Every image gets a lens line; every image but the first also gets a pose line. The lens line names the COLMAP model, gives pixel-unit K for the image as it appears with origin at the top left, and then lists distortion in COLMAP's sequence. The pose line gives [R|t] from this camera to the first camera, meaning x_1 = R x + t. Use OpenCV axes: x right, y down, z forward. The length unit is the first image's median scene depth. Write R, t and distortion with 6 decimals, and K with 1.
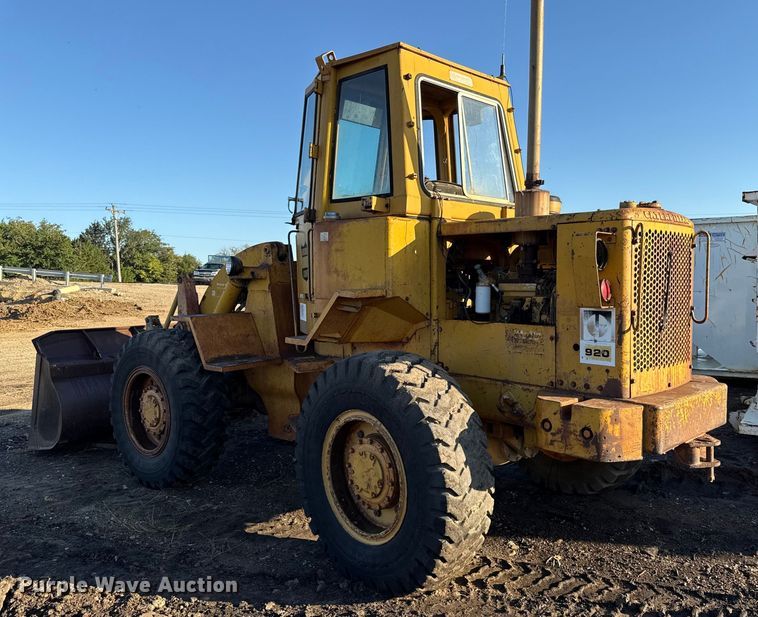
lens RADIAL K [[645.1, 0, 379.0], [0, 645.1, 308.5], [0, 0, 1]] dist [0.060120, -0.007845]
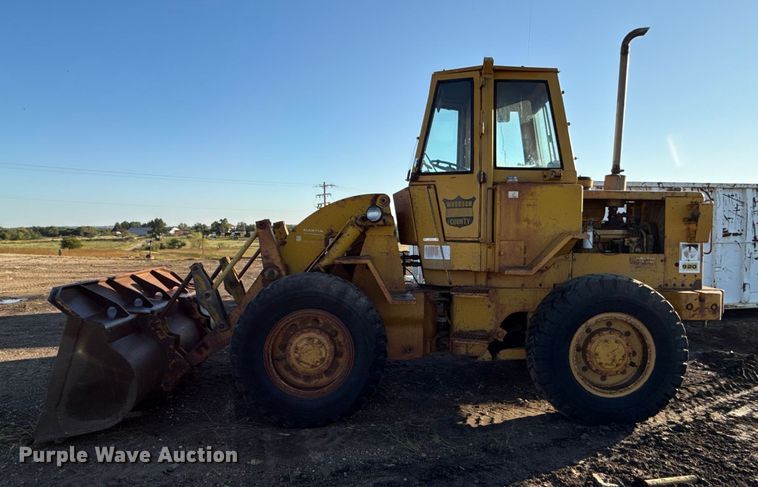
lens RADIAL K [[514.7, 0, 409.2], [0, 514.7, 246.0], [0, 0, 1]] dist [0.000985, -0.000011]
pose [[0.712342, -0.012751, 0.701717, -1.166949], [0.024911, 0.999664, -0.007123, -0.001425], [-0.701390, 0.022555, 0.712420, 0.450871]]
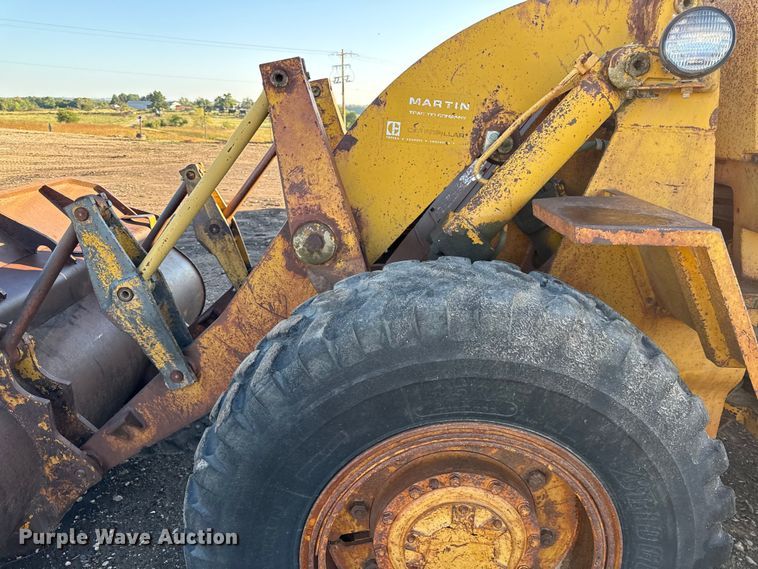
lens RADIAL K [[531.2, 0, 373.6], [0, 531.2, 274.3], [0, 0, 1]] dist [0.061598, -0.088848]
pose [[0.774922, -0.153857, 0.613045, -0.729542], [-0.007520, 0.967607, 0.252348, -0.033150], [-0.632012, -0.200160, 0.748663, 1.273524]]
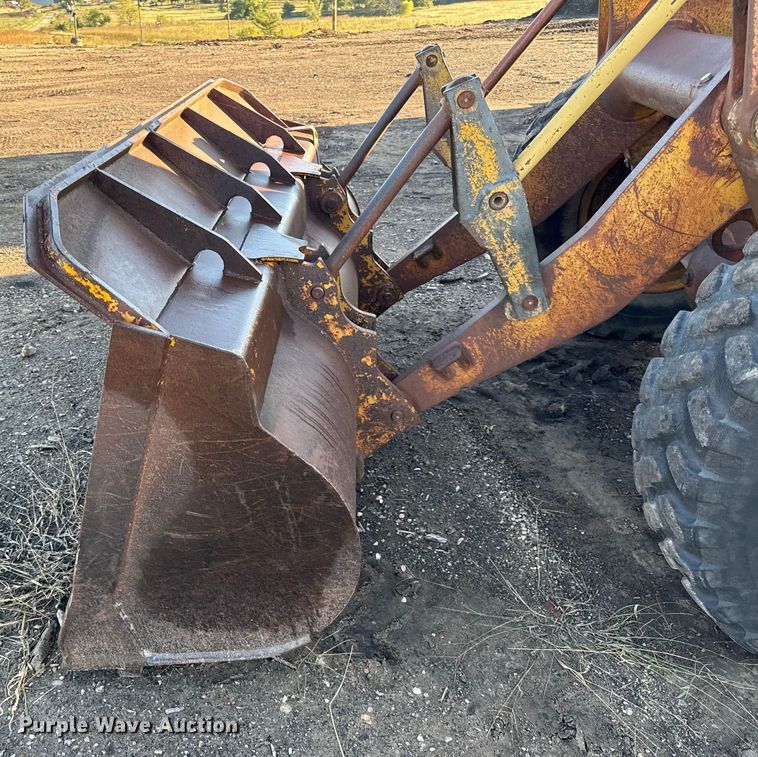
lens RADIAL K [[700.0, 0, 251.5], [0, 700.0, 376.1], [0, 0, 1]] dist [0.081860, -0.123114]
pose [[0.848583, -0.270317, 0.454793, -1.030561], [0.050218, 0.896892, 0.439389, -0.017148], [-0.526674, -0.350020, 0.774661, 1.408502]]
